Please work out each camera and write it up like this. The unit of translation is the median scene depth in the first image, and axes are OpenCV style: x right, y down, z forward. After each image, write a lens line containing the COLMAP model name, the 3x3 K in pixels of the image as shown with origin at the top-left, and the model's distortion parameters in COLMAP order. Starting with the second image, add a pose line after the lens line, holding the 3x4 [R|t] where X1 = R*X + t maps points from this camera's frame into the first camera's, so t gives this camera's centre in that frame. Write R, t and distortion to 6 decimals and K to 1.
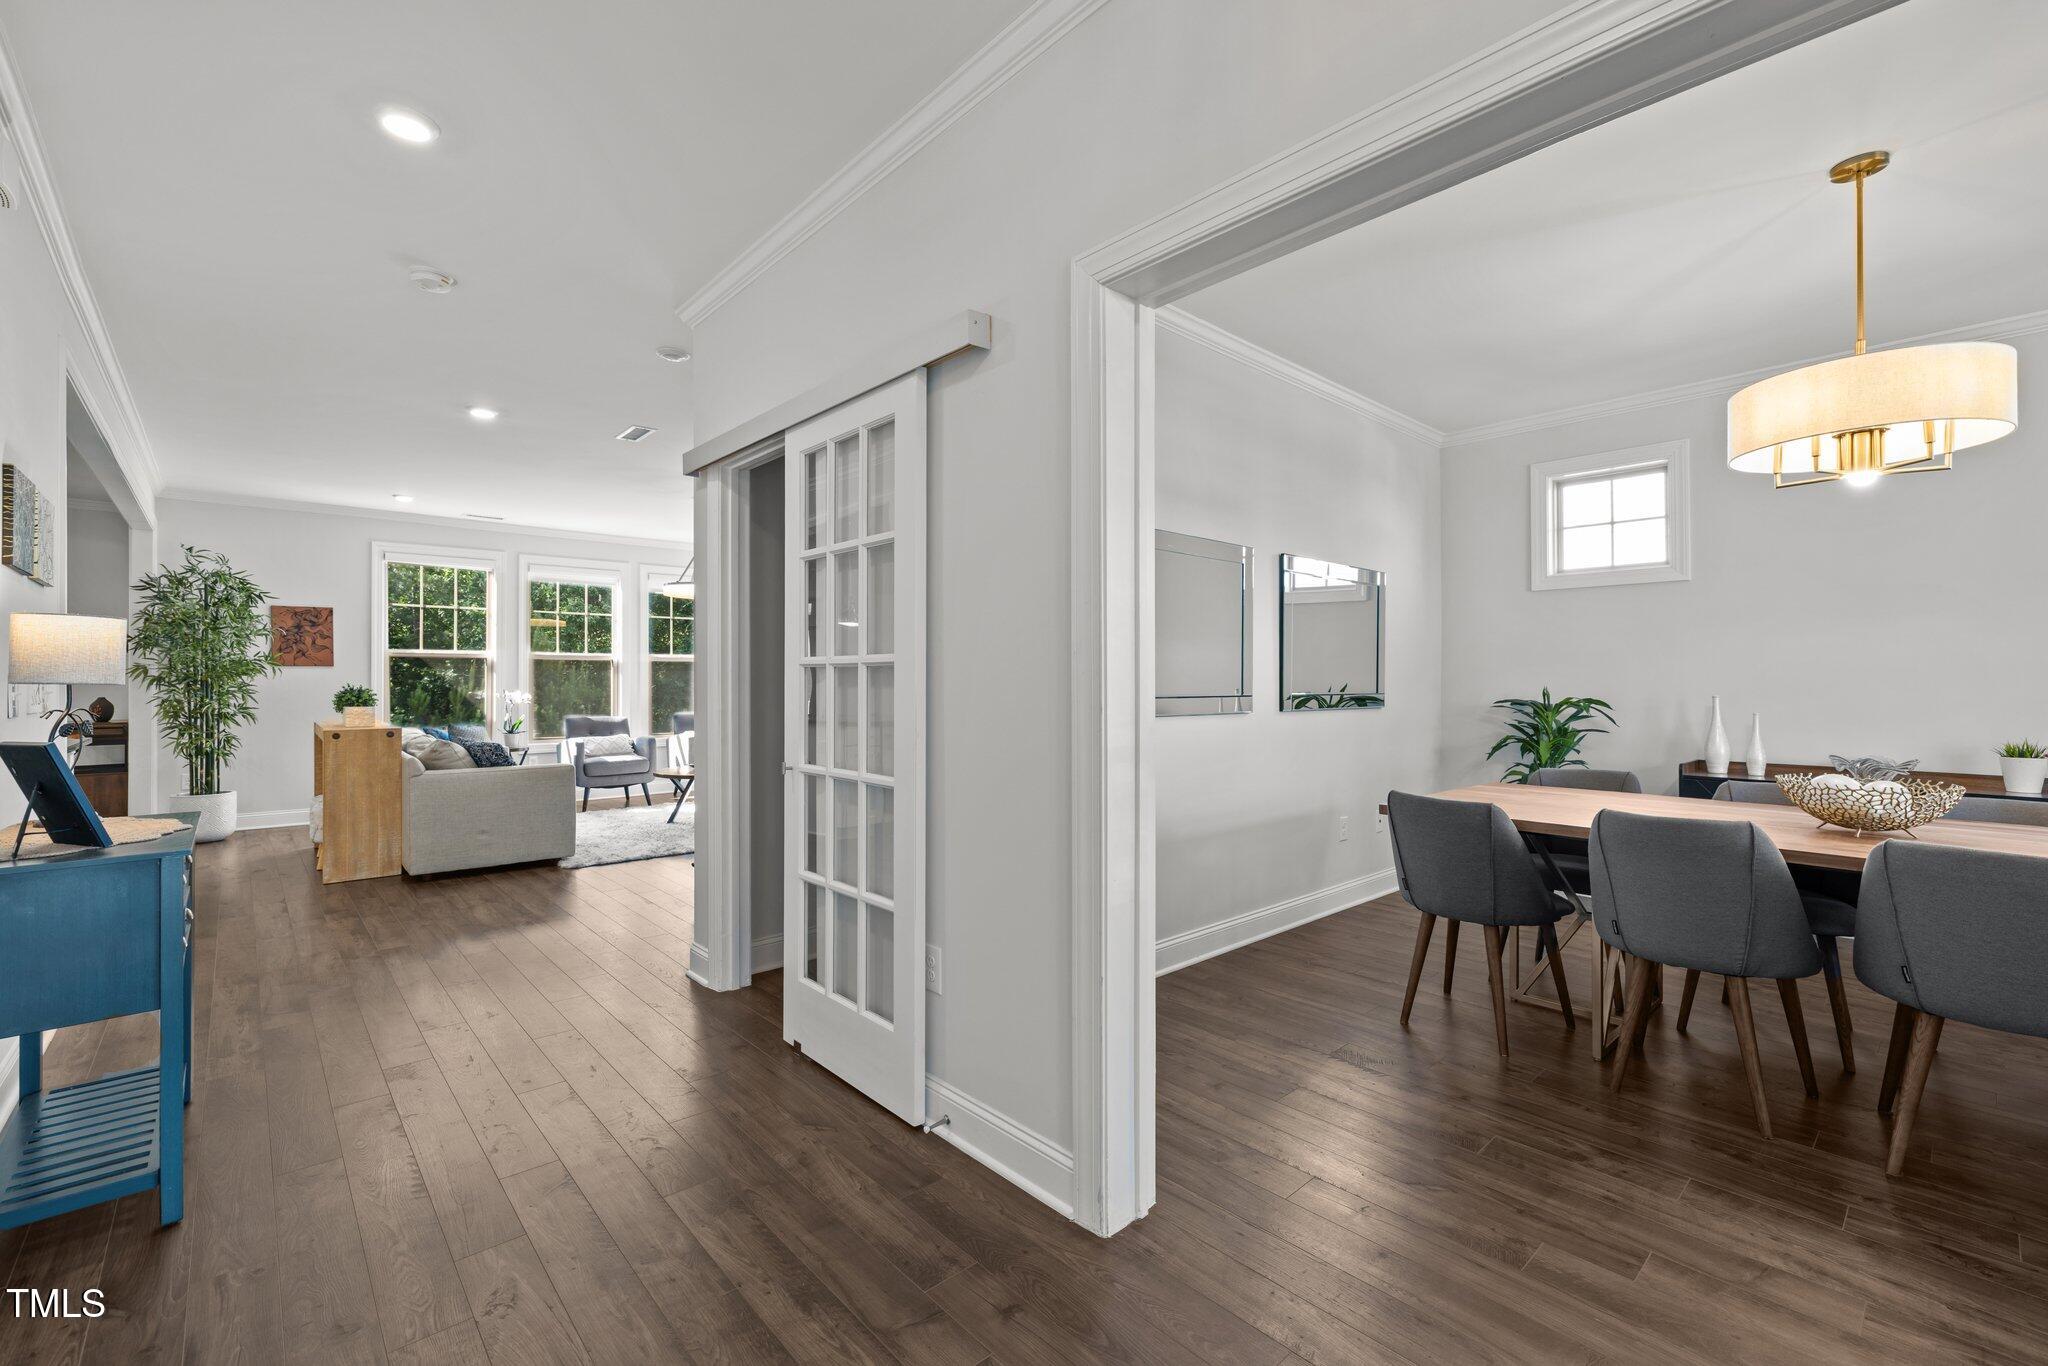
lens RADIAL K [[867.0, 0, 1023.7], [0, 867.0, 677.4], [0, 0, 1]] dist [-0.000733, 0.000846]
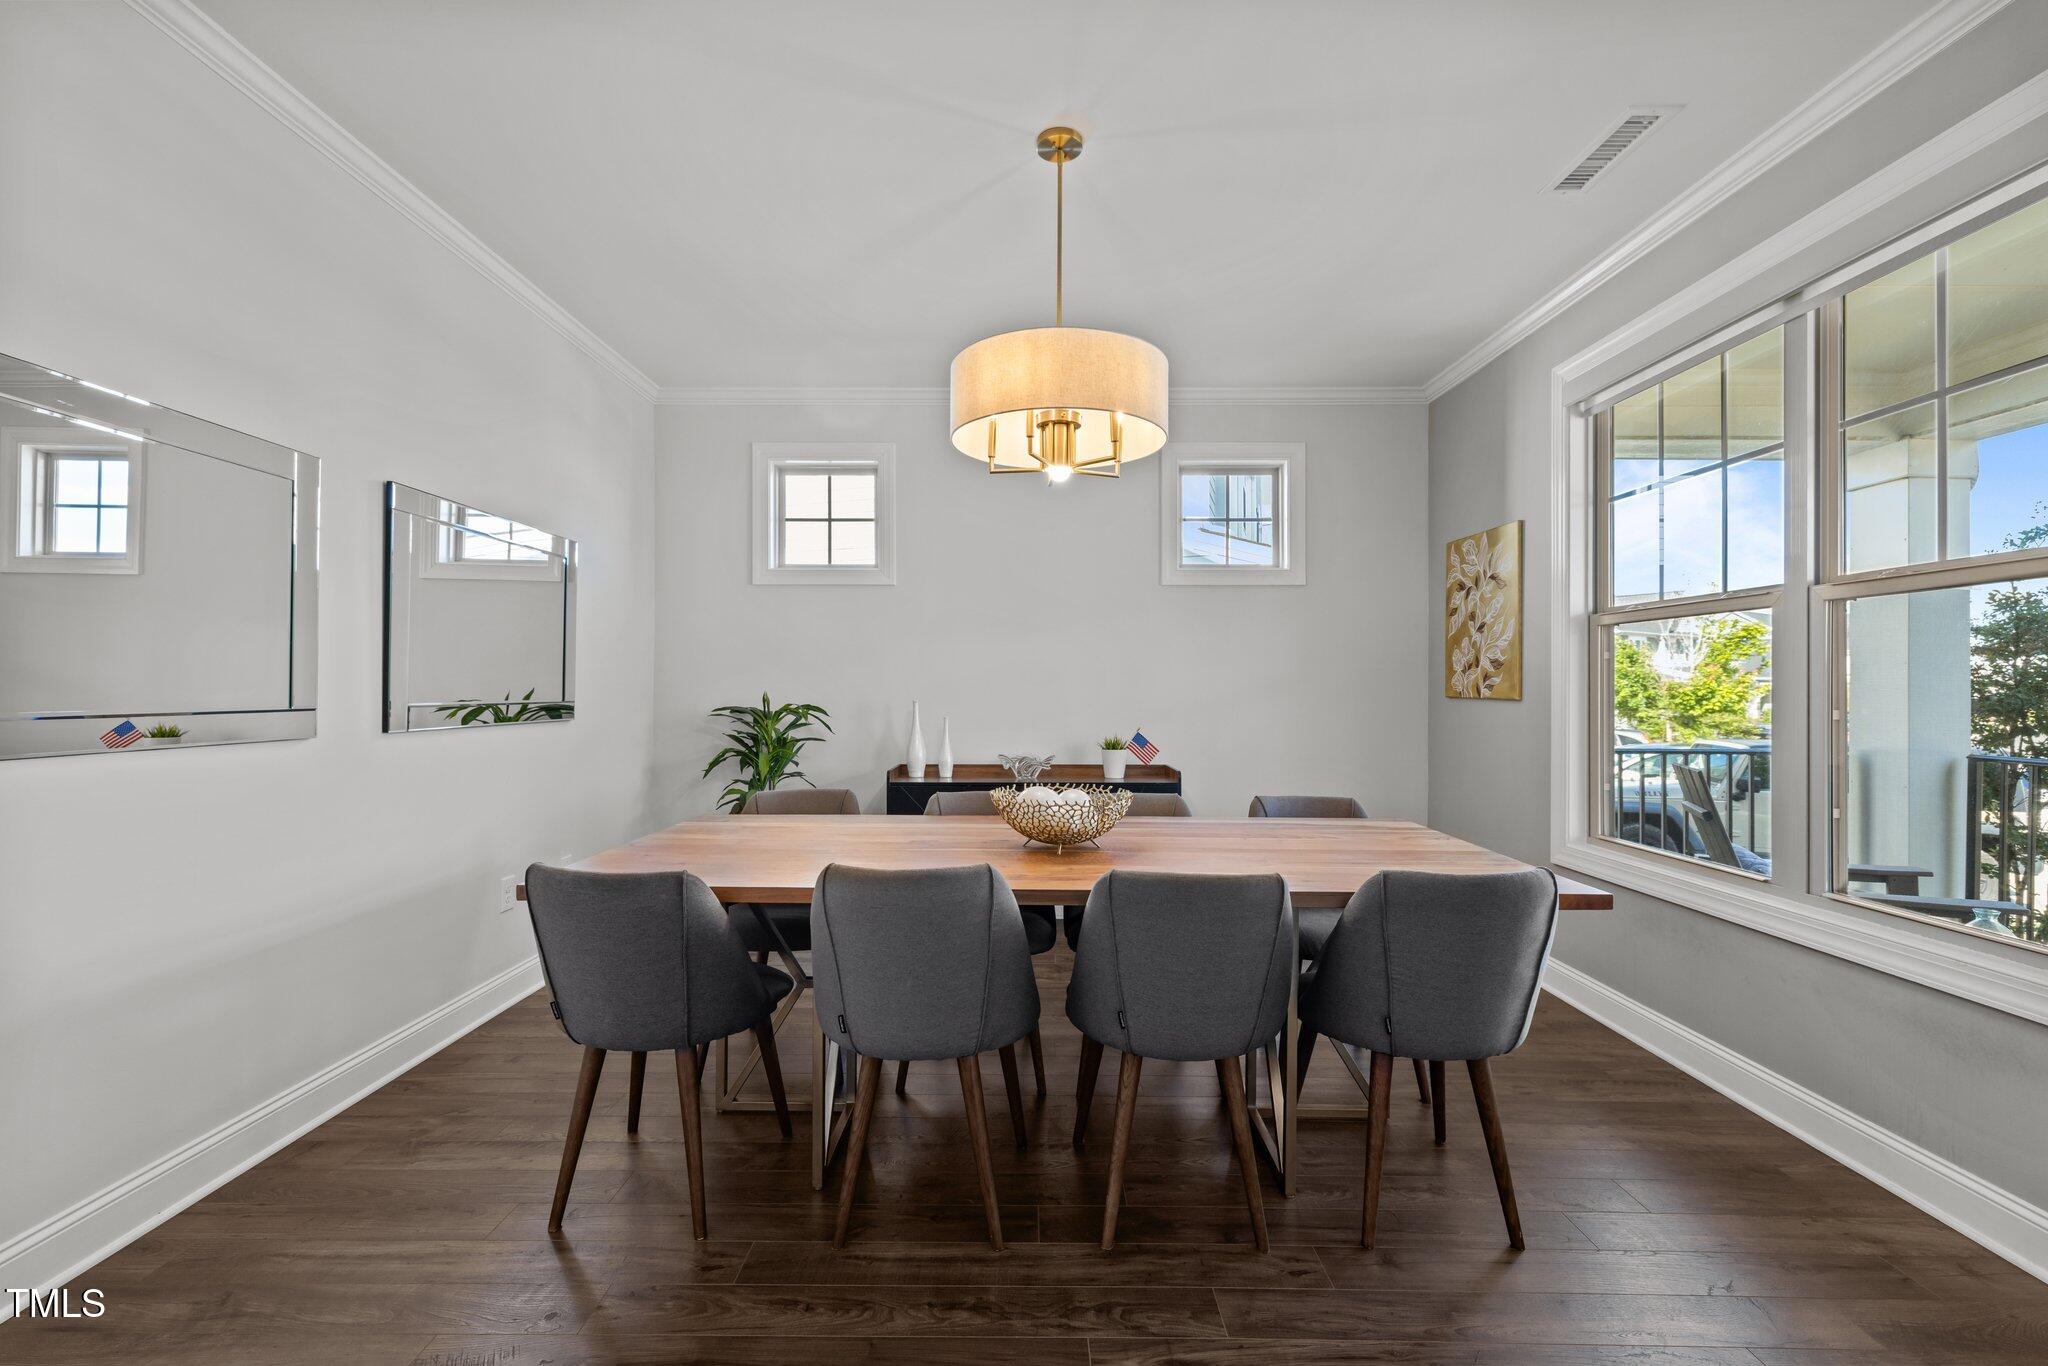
lens RADIAL K [[867.0, 0, 1017.5], [0, 867.0, 674.7], [0, 0, 1]] dist [-0.000733, 0.000846]
pose [[0.682375, 0.011540, 0.730911, 0.169838], [-0.004846, 0.999925, -0.011264, 0.001886], [-0.730986, 0.004145, 0.682380, 0.270171]]
